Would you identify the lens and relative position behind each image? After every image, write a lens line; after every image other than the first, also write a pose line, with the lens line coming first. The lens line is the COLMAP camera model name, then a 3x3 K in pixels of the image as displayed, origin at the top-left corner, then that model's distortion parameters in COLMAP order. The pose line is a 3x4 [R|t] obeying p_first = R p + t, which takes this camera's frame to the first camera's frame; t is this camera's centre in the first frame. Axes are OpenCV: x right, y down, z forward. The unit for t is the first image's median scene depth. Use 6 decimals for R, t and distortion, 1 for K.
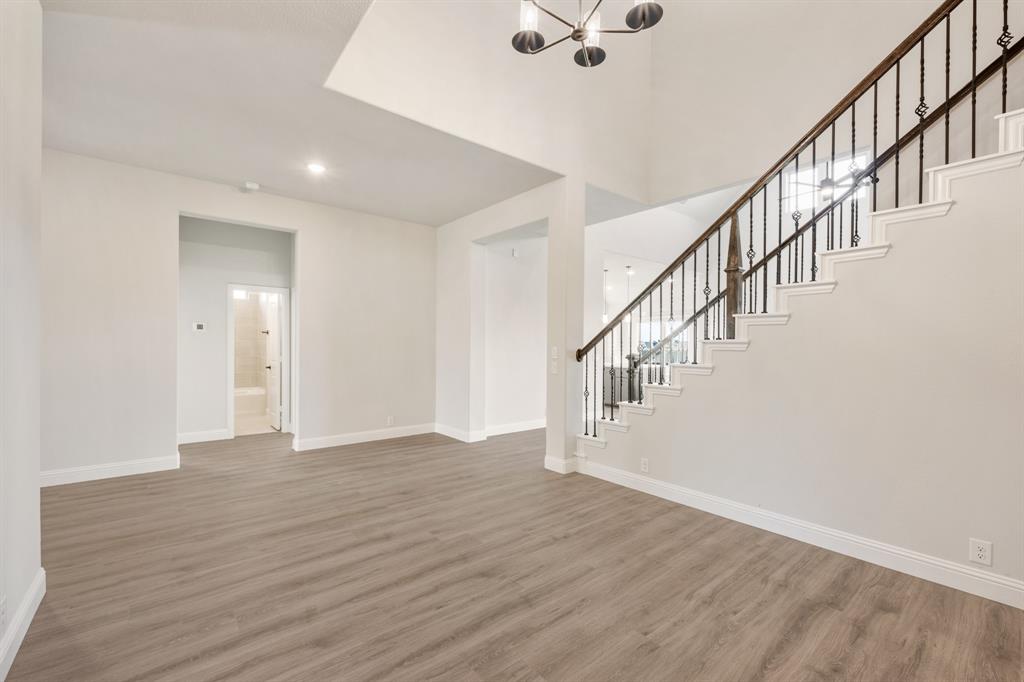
lens RADIAL K [[420.6, 0, 506.7], [0, 420.6, 347.6], [0, 0, 1]] dist [0.004021, -0.000169]
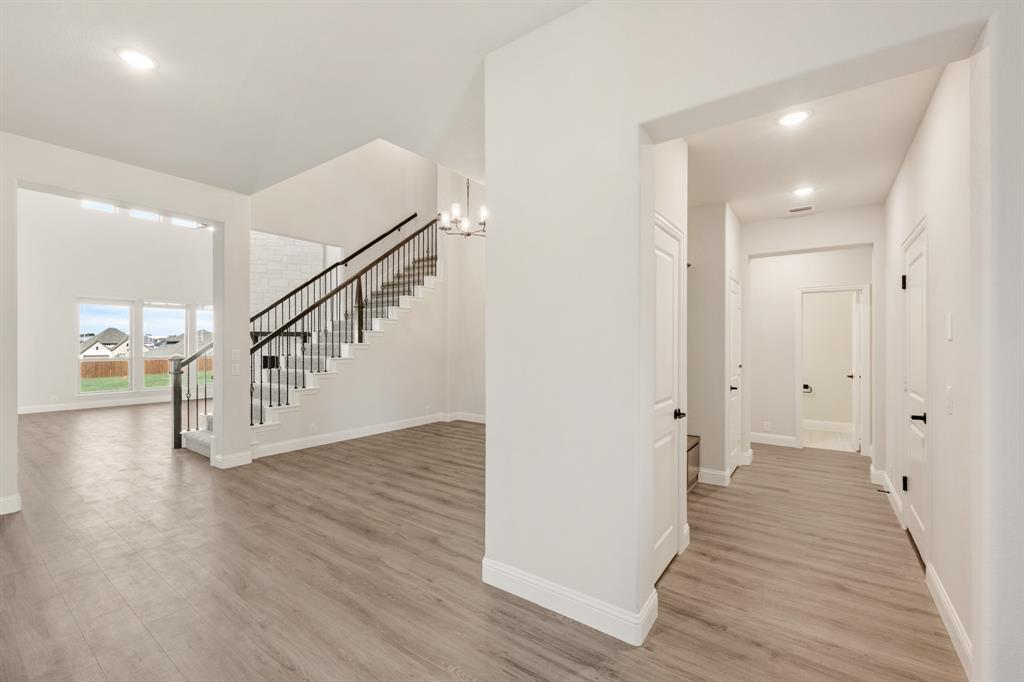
lens RADIAL K [[420.6, 0, 510.4], [0, 420.6, 343.0], [0, 0, 1]] dist [0.004021, -0.000169]
pose [[-0.244713, -0.004668, 0.969584, -1.642556], [-0.000705, 0.999989, 0.004636, -0.031614], [-0.969595, 0.000451, -0.244714, 0.904786]]
